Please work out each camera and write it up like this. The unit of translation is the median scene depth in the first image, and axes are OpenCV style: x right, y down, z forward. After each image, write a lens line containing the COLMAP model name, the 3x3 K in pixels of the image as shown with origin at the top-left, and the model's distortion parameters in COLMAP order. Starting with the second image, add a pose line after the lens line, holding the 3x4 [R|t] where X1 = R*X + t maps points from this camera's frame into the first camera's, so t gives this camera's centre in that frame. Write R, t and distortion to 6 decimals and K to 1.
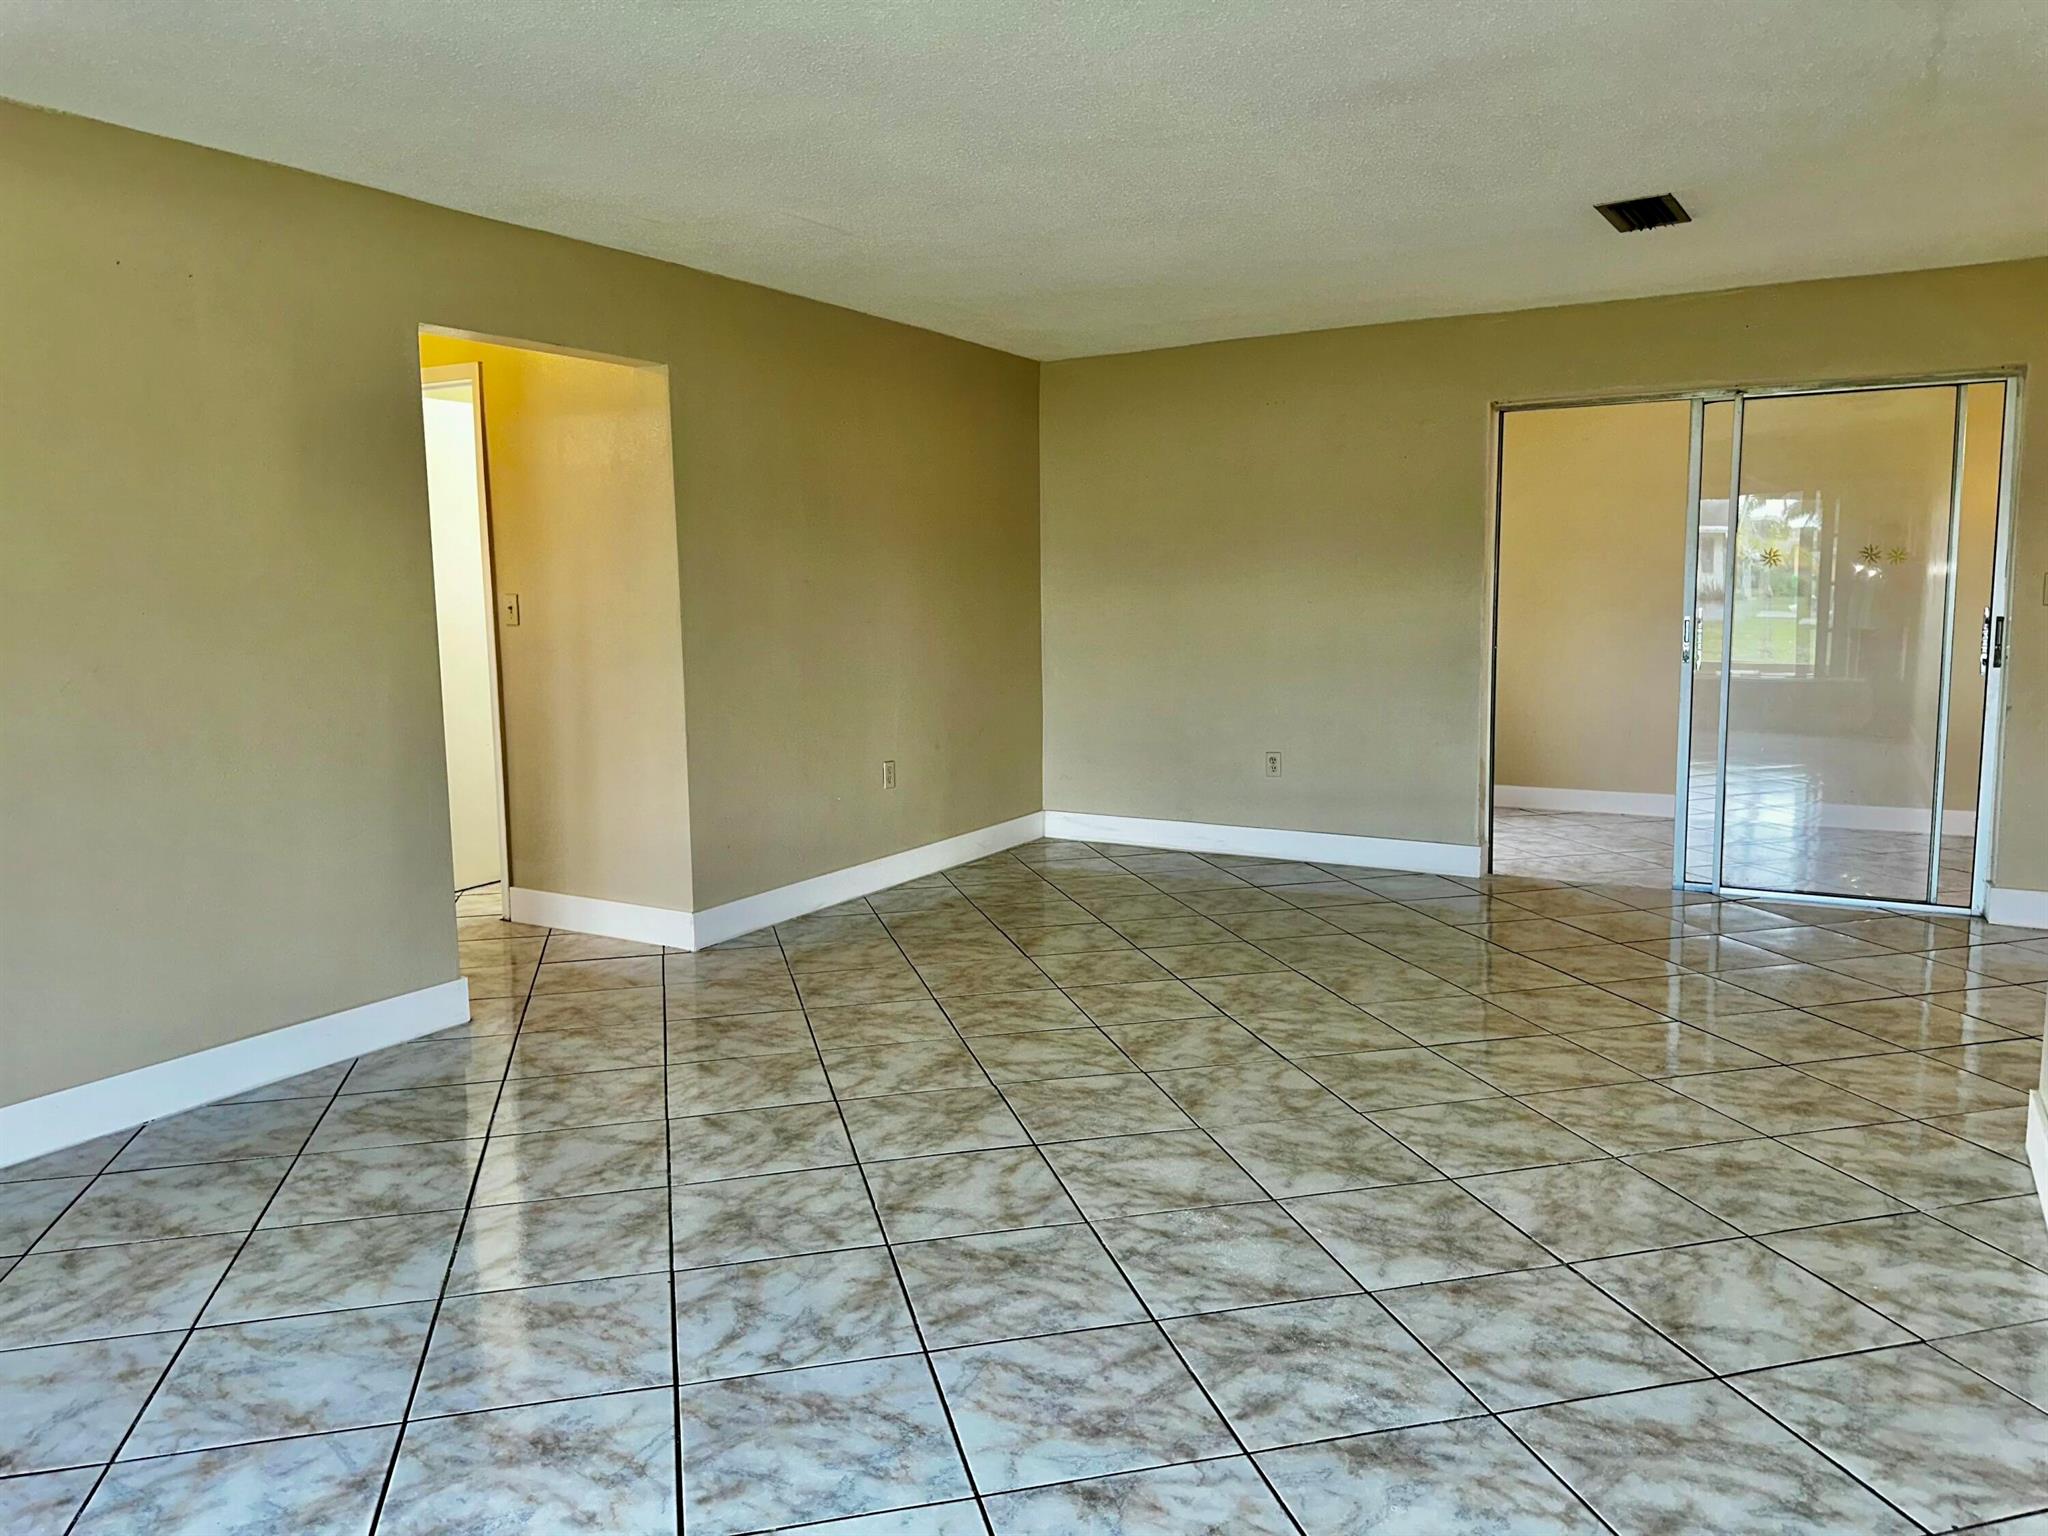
lens RADIAL K [[1444.8, 0, 1004.8], [0, 1444.8, 763.5], [0, 0, 1]] dist [0.042697, -0.040814]
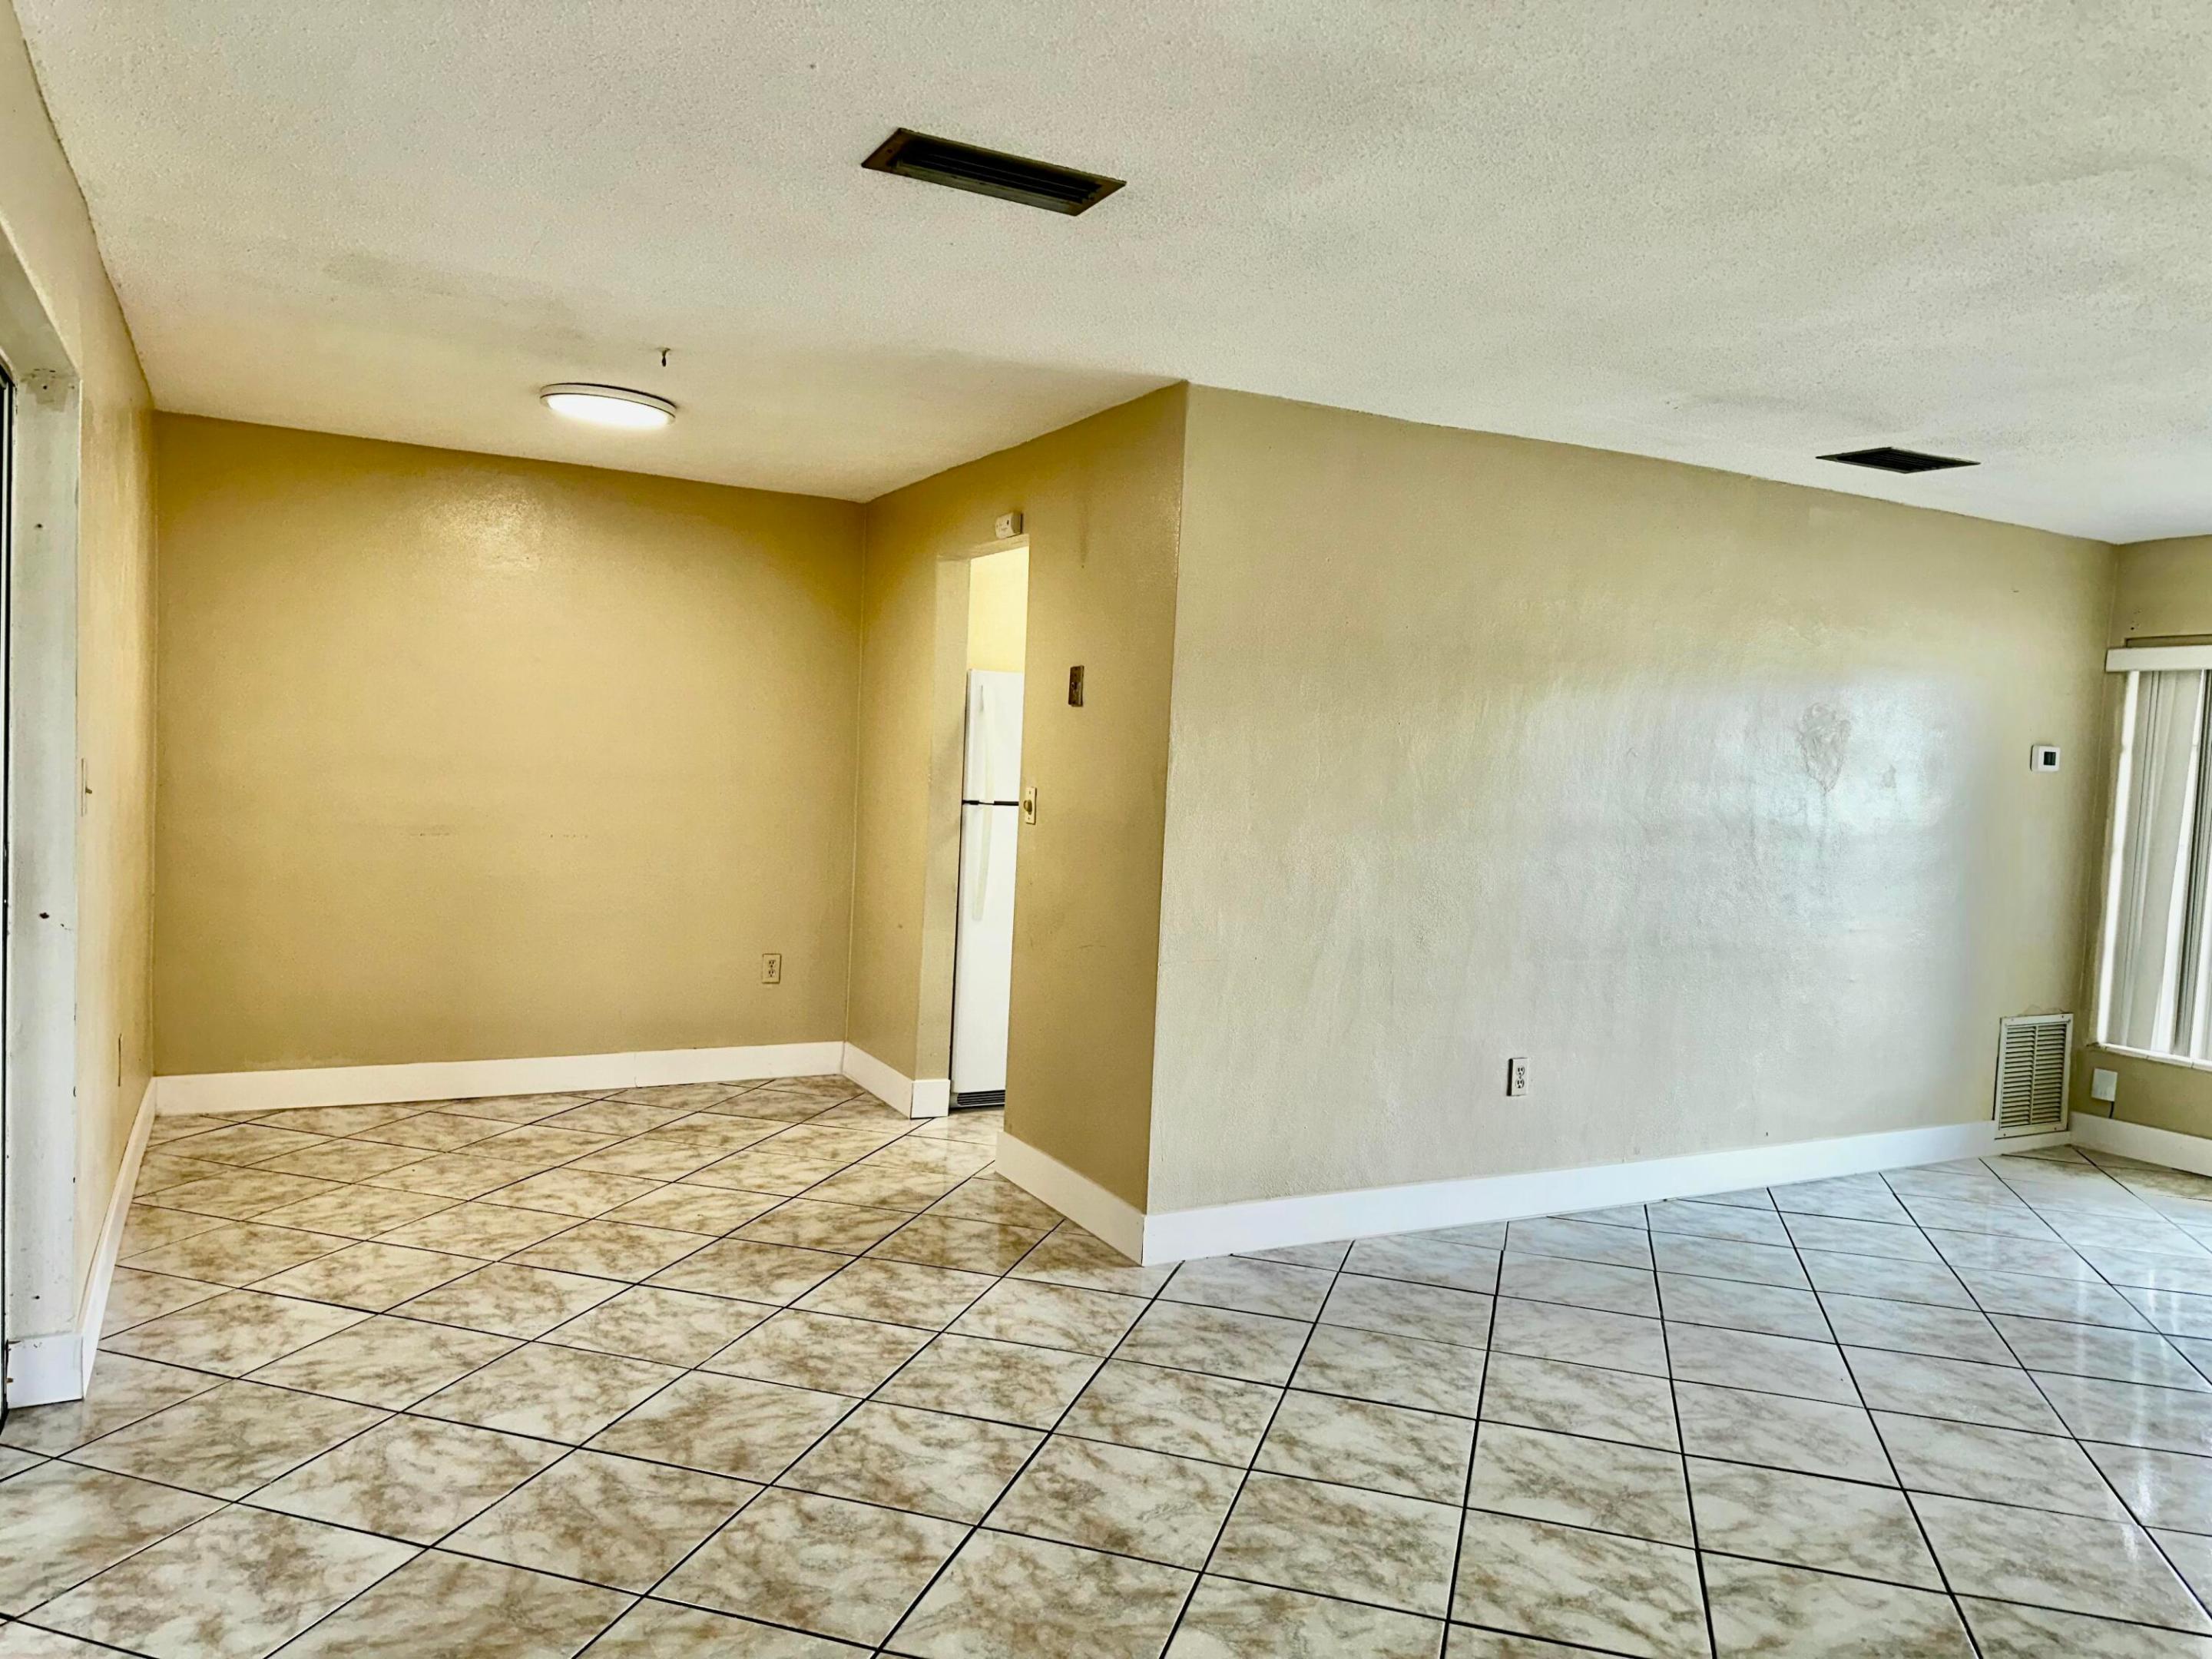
lens RADIAL K [[1560.5, 0, 1123.0], [0, 1560.5, 832.0], [0, 0, 1]] dist [0.042697, -0.040814]
pose [[-0.862812, -0.058483, 0.502131, 0.090785], [0.024700, 0.987222, 0.157423, -0.277991], [-0.504921, 0.148230, -0.850343, 1.963168]]
